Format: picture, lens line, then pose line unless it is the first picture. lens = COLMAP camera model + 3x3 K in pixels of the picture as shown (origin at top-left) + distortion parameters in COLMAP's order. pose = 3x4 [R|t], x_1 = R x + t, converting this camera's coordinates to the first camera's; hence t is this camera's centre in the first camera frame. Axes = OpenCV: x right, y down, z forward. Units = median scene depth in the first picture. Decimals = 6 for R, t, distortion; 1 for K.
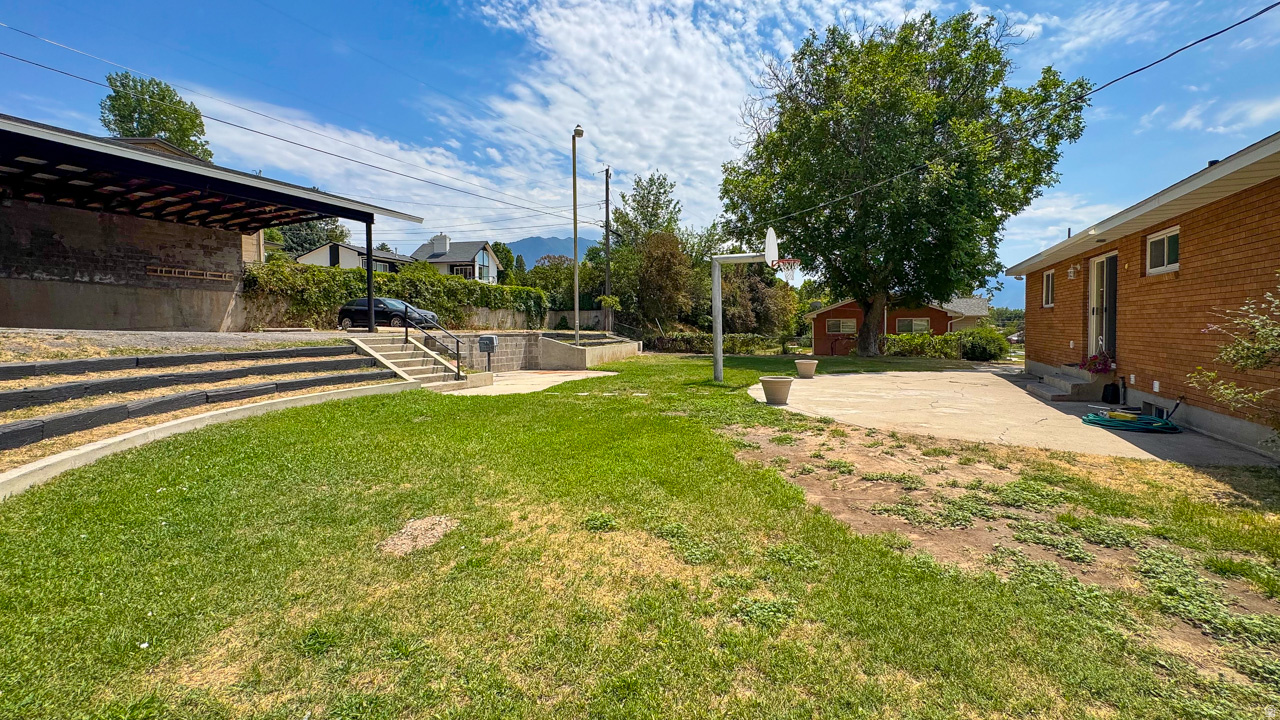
lens RADIAL K [[521.2, 0, 660.6], [0, 521.2, 330.6], [0, 0, 1]] dist [-0.001477, -0.000002]
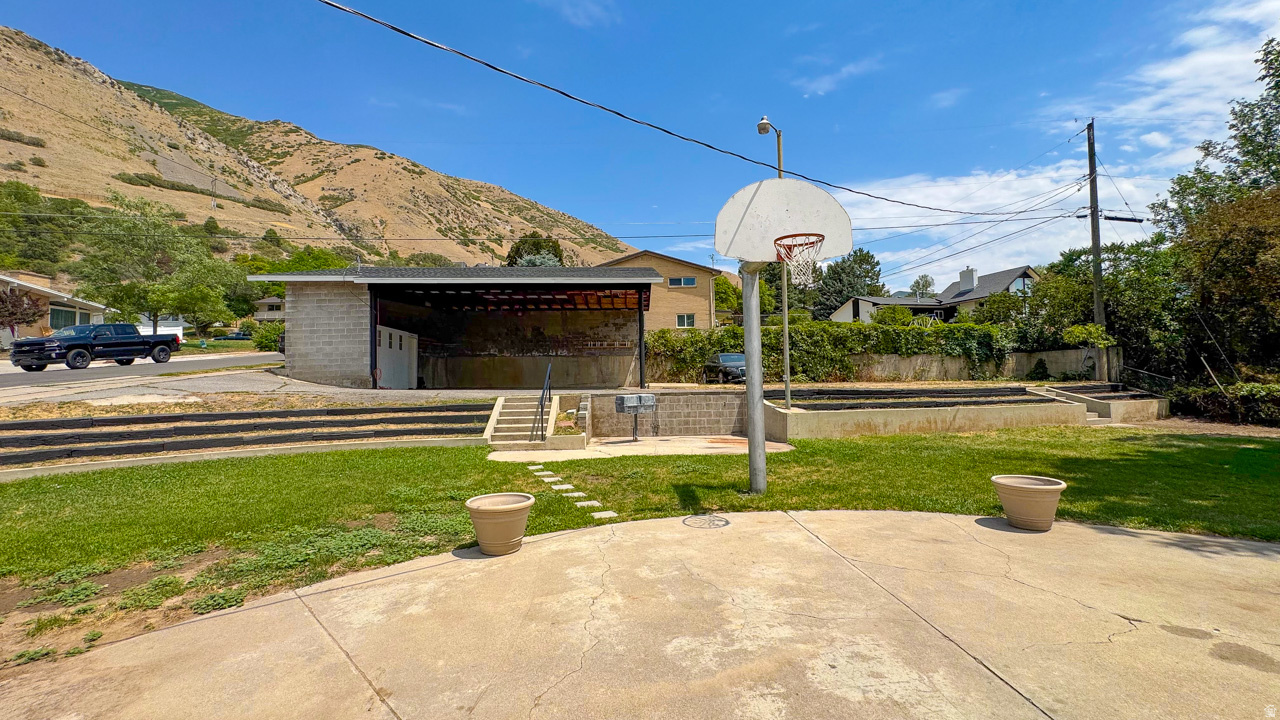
lens RADIAL K [[521.2, 0, 640.9], [0, 521.2, 361.0], [0, 0, 1]] dist [-0.001477, -0.000002]
pose [[0.445488, -0.039927, -0.894397, 0.210543], [0.011376, 0.999177, -0.038938, -0.005417], [0.895216, 0.007172, 0.445575, 0.246705]]
